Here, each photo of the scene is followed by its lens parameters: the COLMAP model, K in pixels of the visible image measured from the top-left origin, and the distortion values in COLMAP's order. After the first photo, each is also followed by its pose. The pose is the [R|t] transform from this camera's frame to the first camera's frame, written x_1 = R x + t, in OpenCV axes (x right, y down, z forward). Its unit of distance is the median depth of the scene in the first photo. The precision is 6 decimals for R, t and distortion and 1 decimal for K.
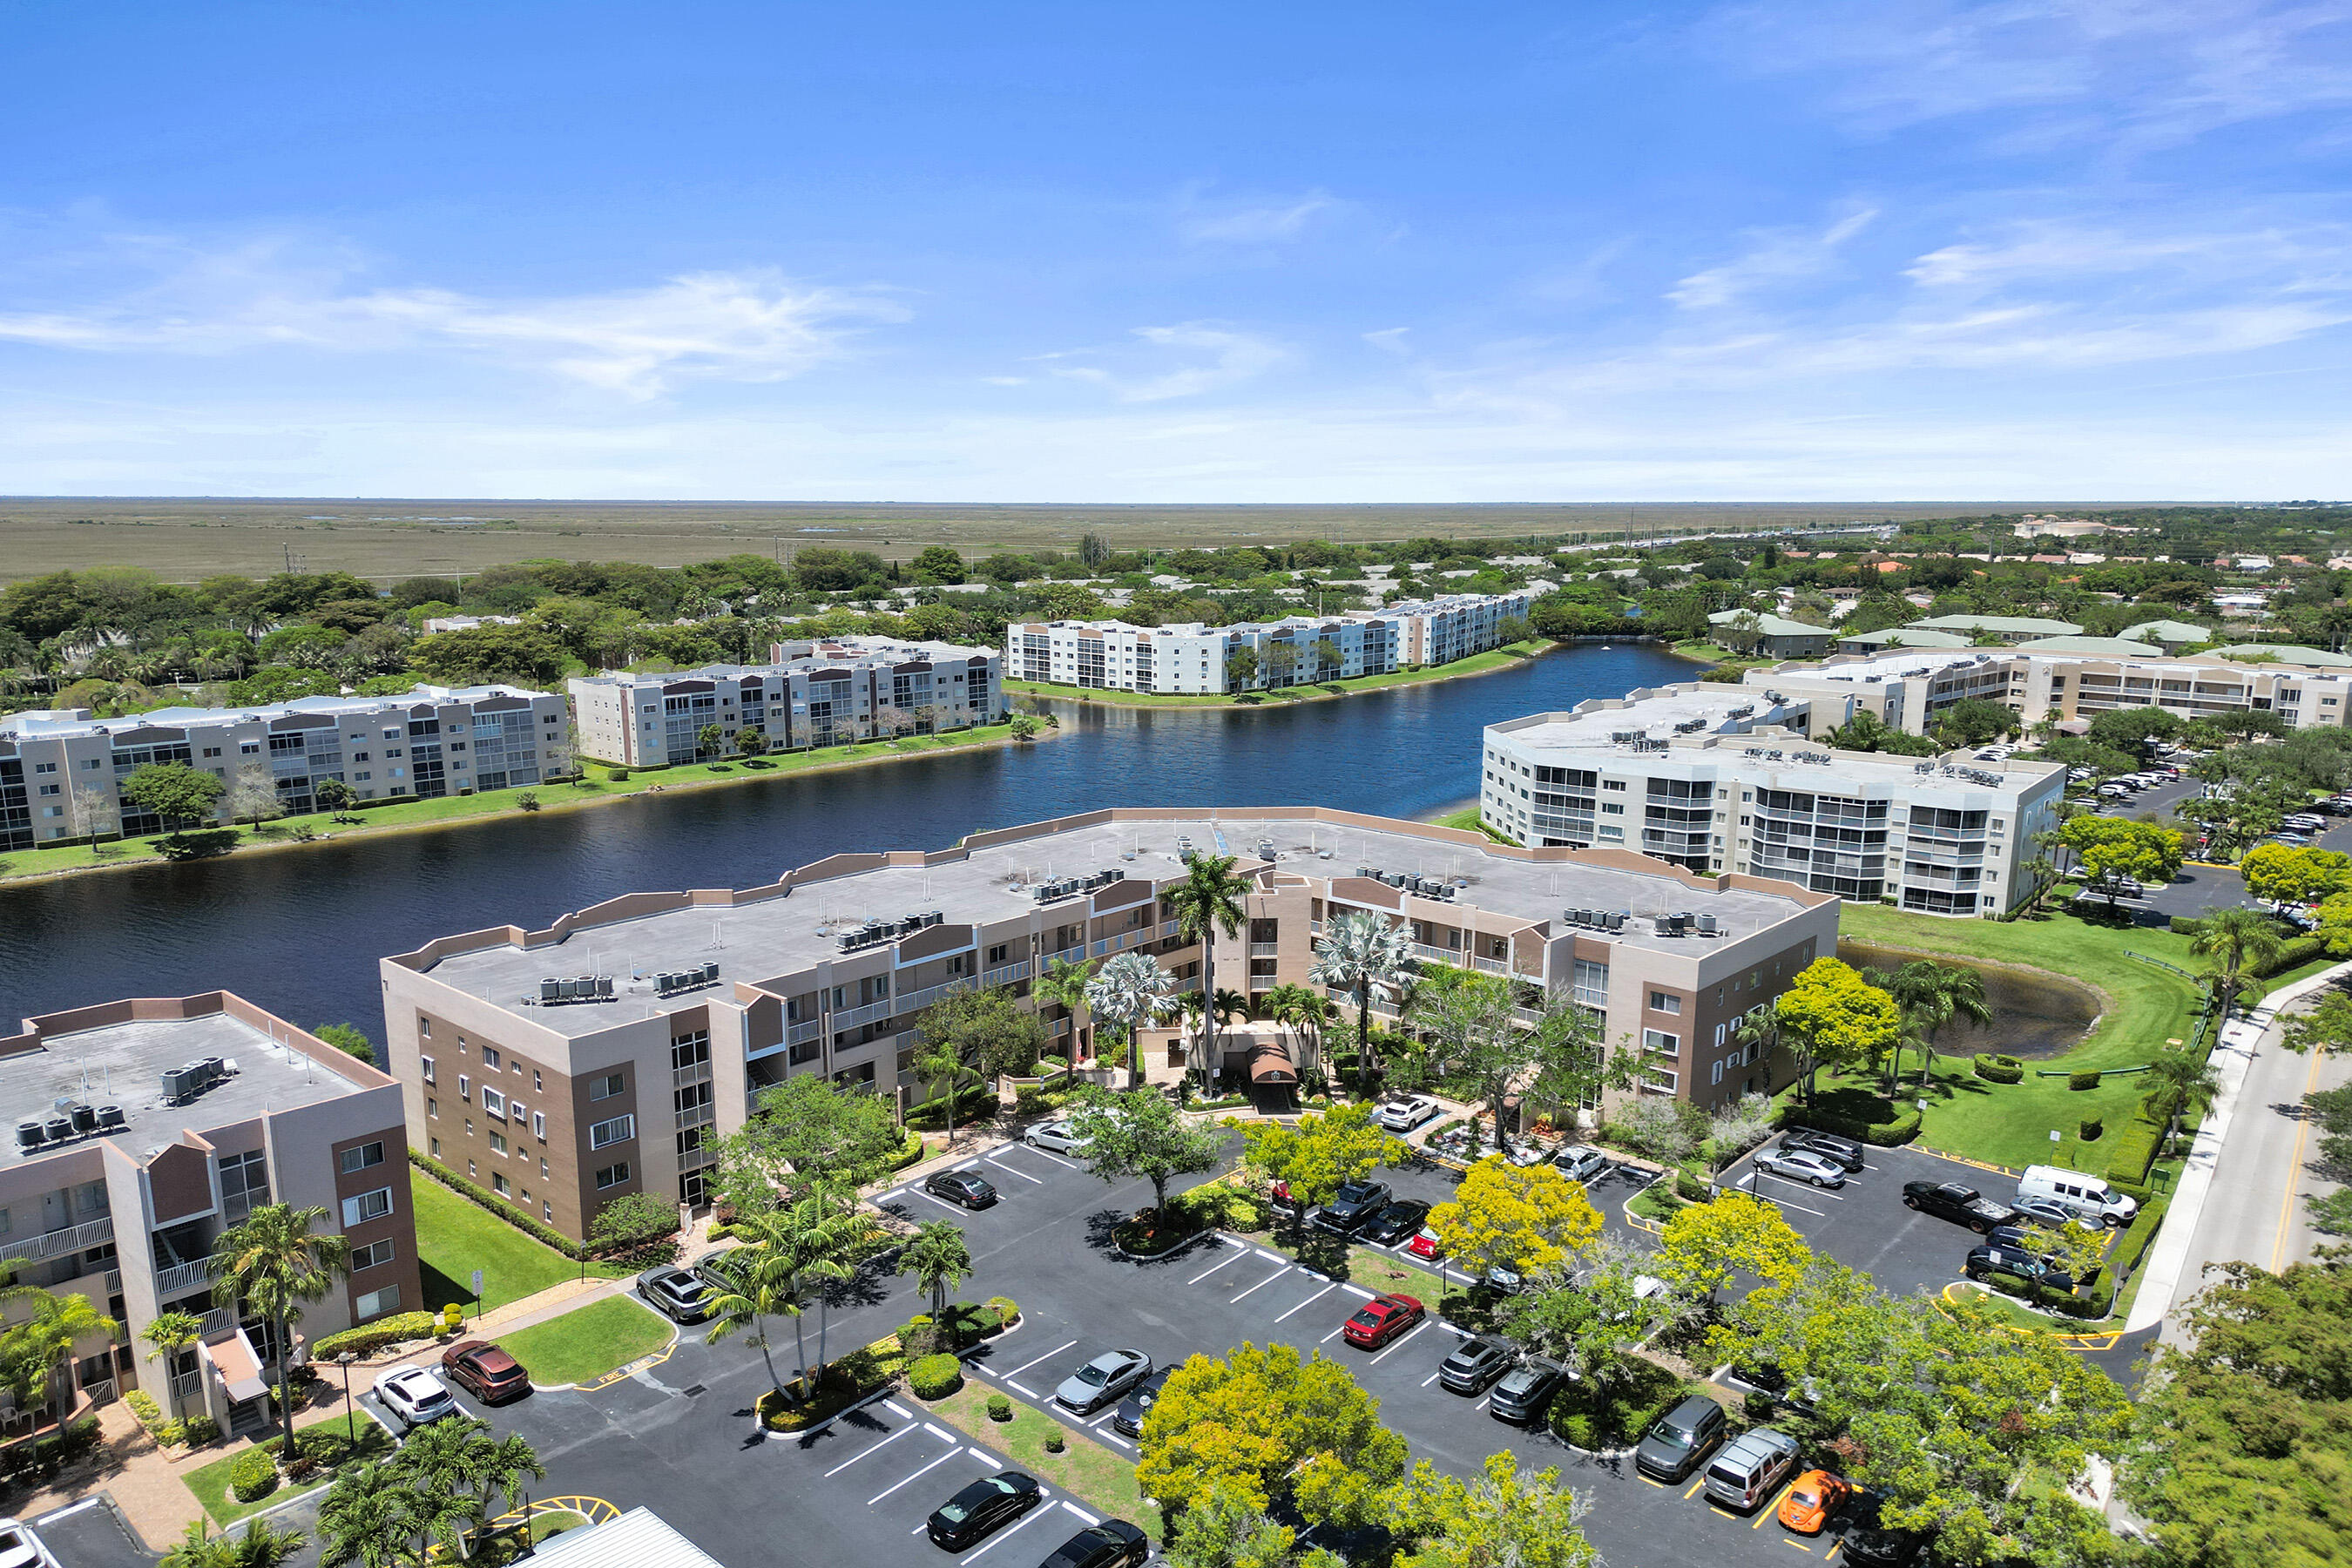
lens RADIAL K [[1636.9, 0, 1171.9], [0, 1636.9, 838.0], [0, 0, 1]] dist [0.084412, -0.098523]
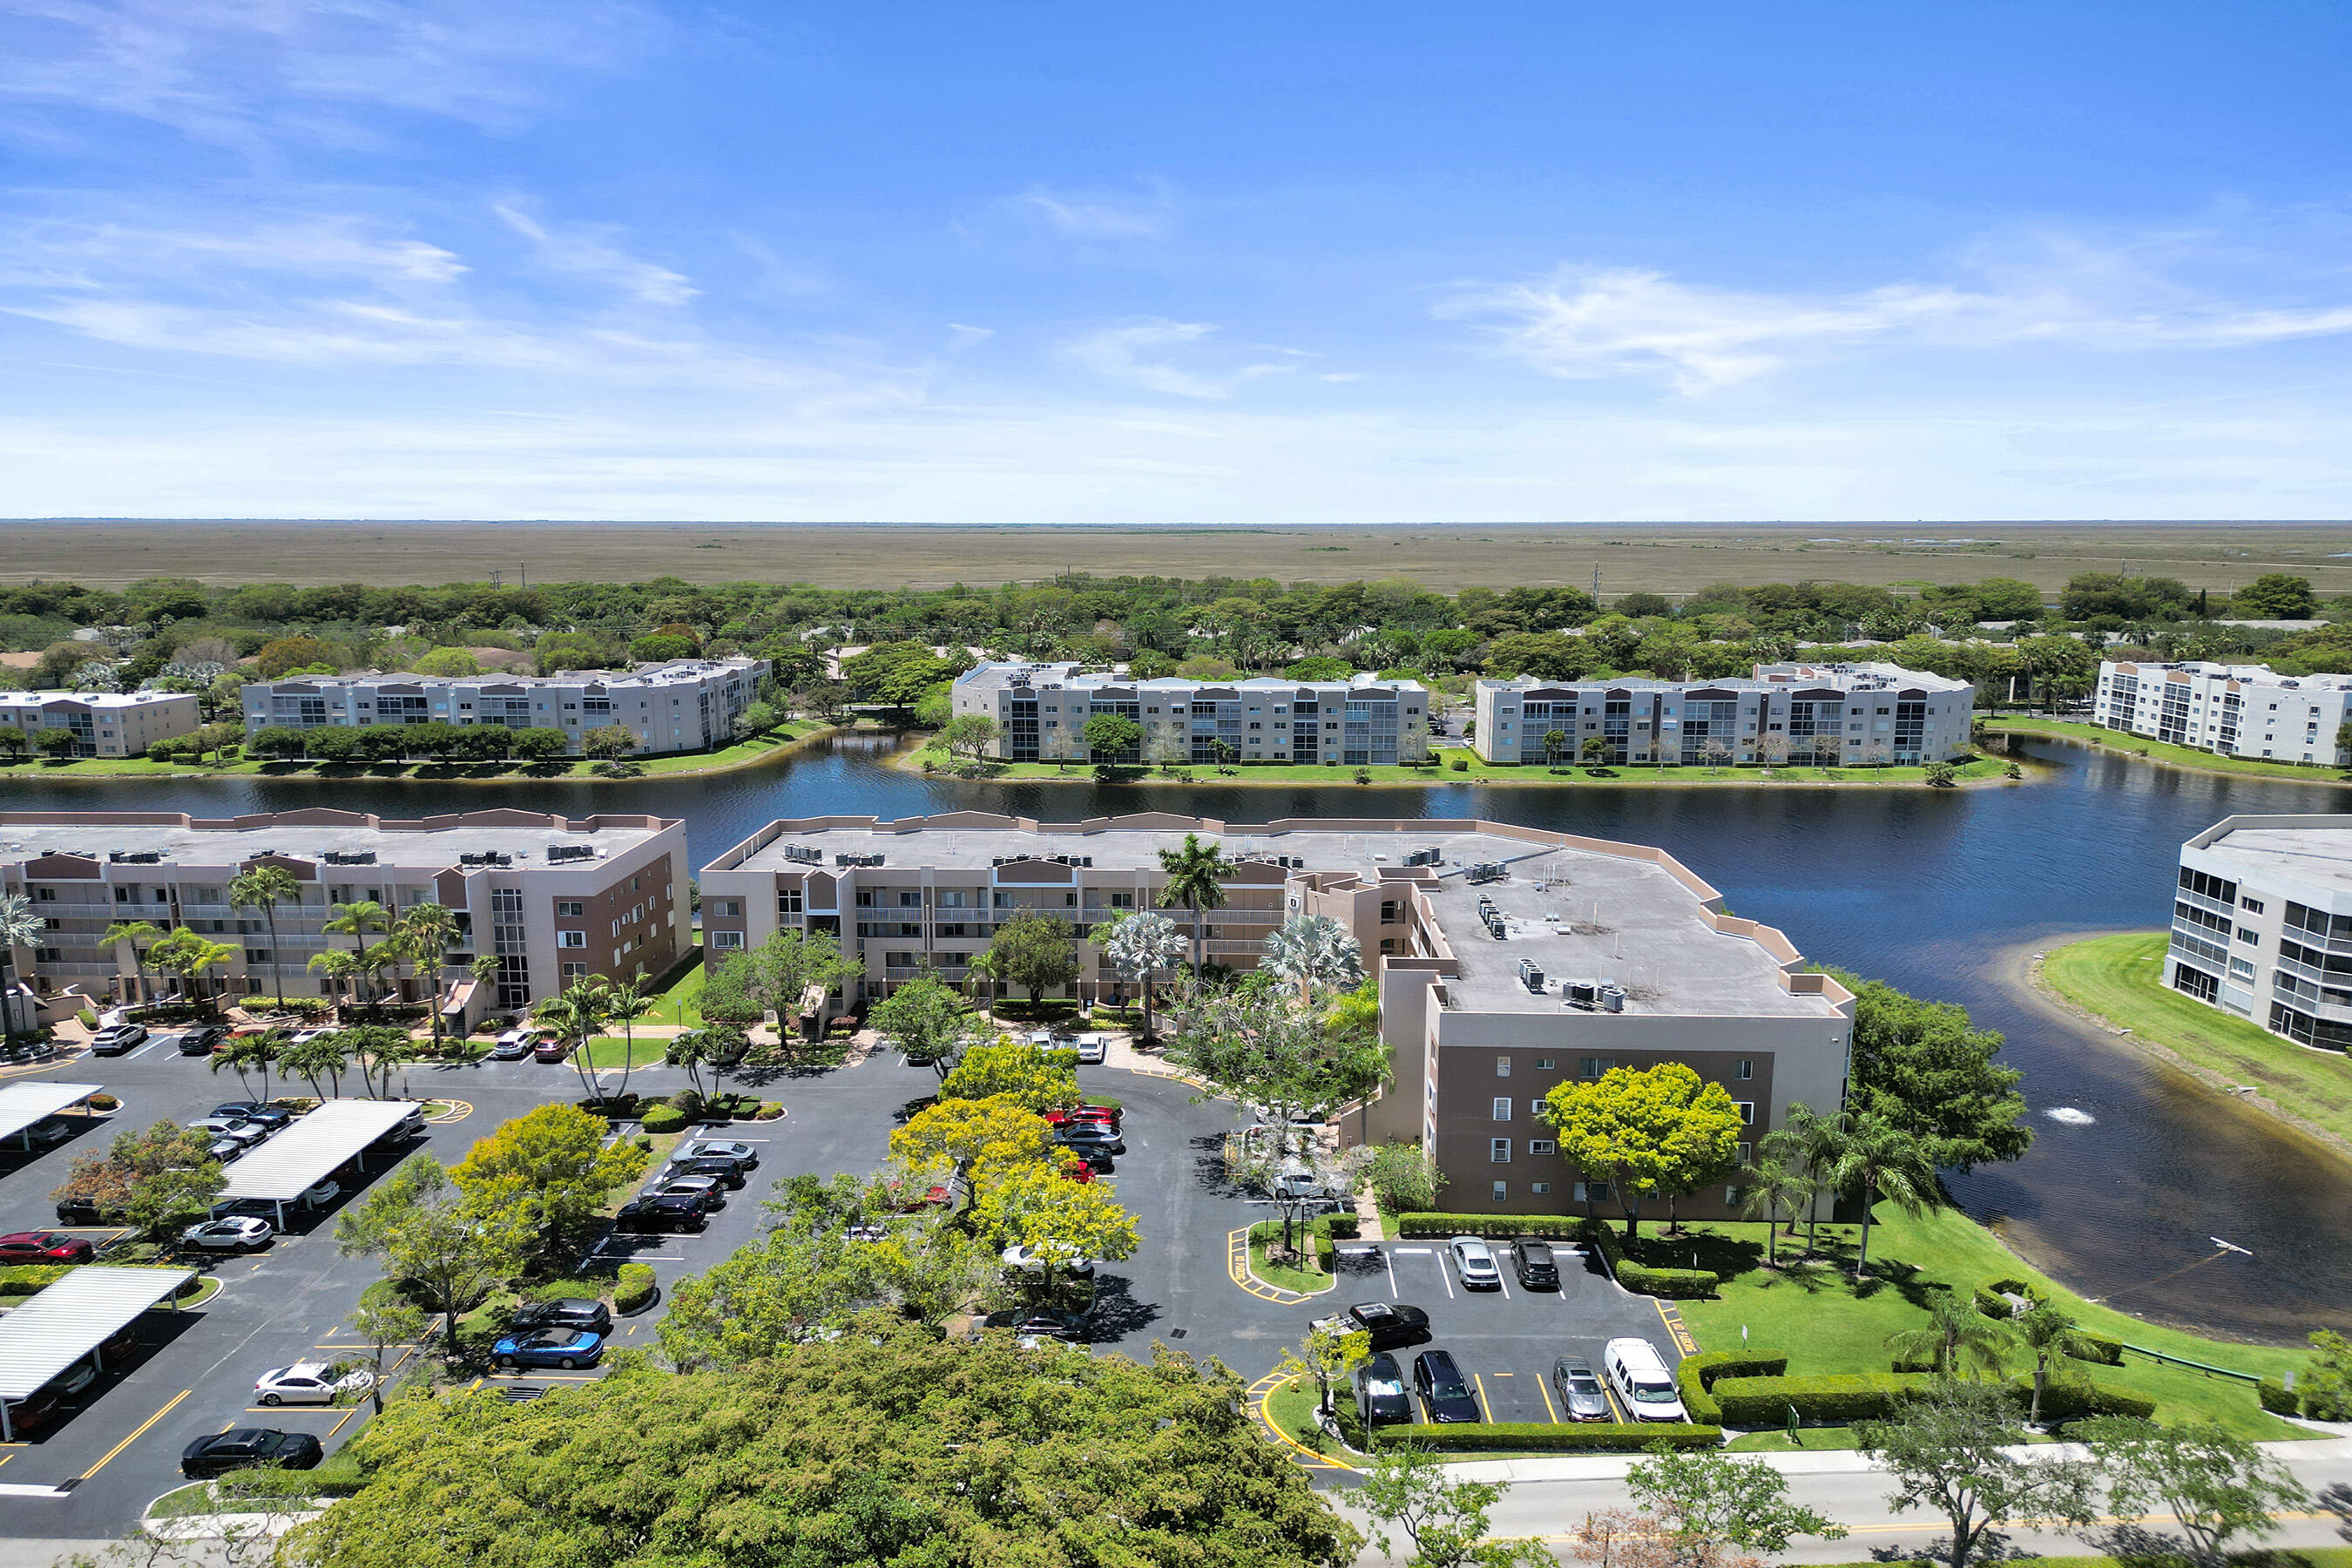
lens RADIAL K [[1636.9, 0, 1171.9], [0, 1636.9, 838.0], [0, 0, 1]] dist [0.084412, -0.098523]
pose [[0.647733, 0.143555, -0.748221, 0.450305], [-0.153371, 0.986552, 0.056508, -0.026202], [0.746270, 0.078154, 0.661039, 0.133510]]
